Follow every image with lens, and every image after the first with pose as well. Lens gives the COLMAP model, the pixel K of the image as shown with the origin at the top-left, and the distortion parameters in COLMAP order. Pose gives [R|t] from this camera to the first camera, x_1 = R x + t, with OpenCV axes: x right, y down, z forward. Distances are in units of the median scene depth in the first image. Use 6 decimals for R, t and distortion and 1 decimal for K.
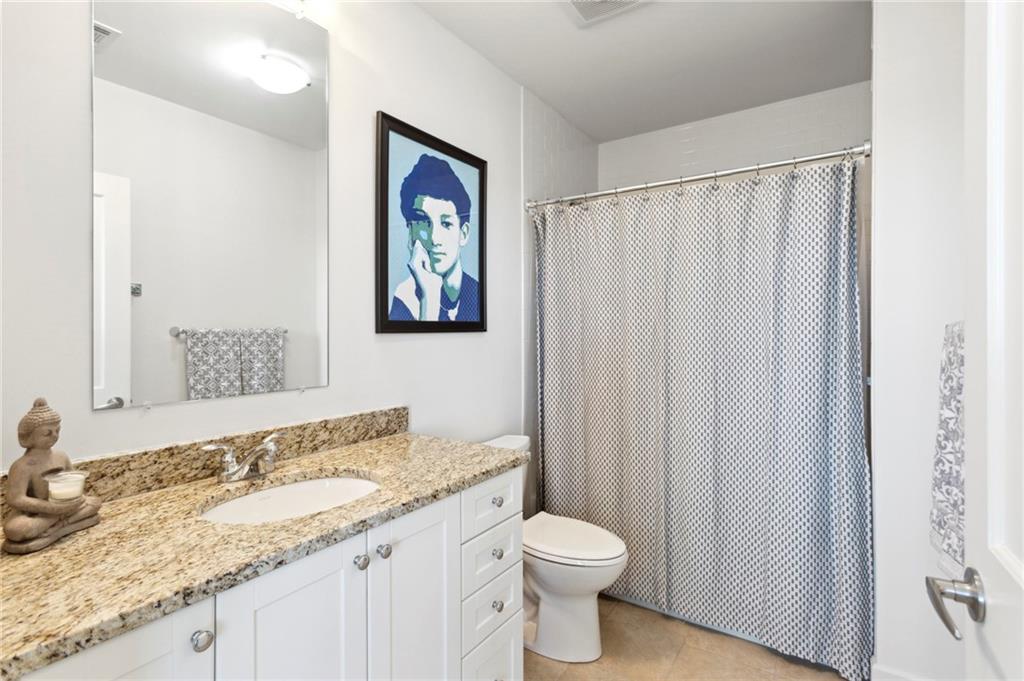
lens RADIAL K [[496.4, 0, 507.3], [0, 496.4, 334.7], [0, 0, 1]] dist [0.002539, 0.001055]
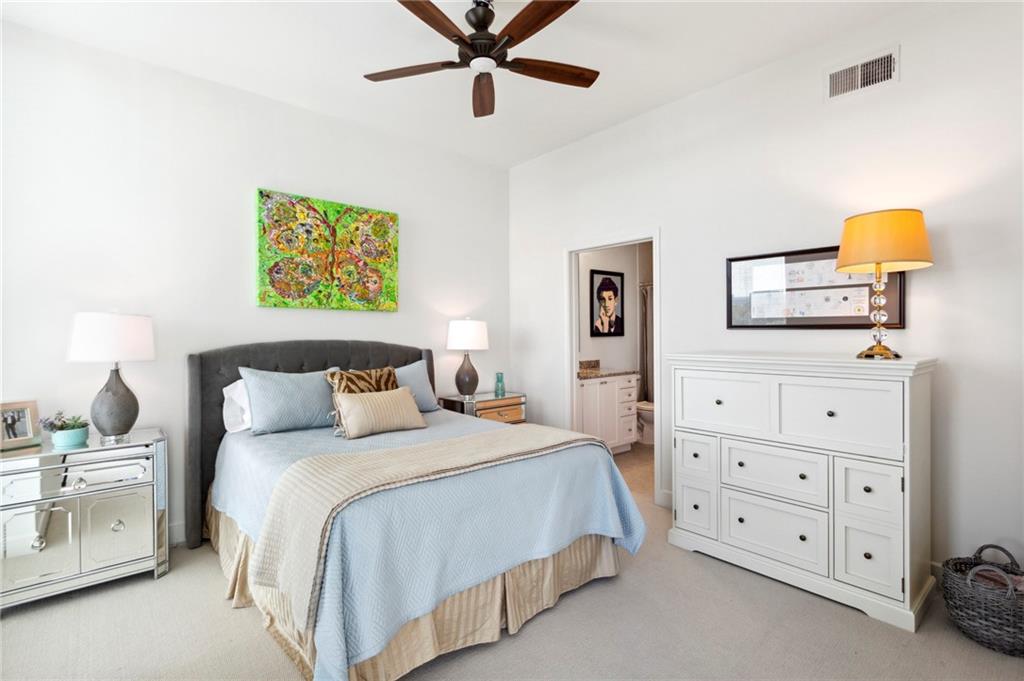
lens RADIAL K [[496.4, 0, 507.3], [0, 496.4, 334.7], [0, 0, 1]] dist [0.002539, 0.001055]
pose [[0.969777, -0.001891, -0.243984, 0.002731], [0.002668, 0.999992, 0.002858, -0.024207], [0.243977, -0.003422, 0.969775, -2.053393]]
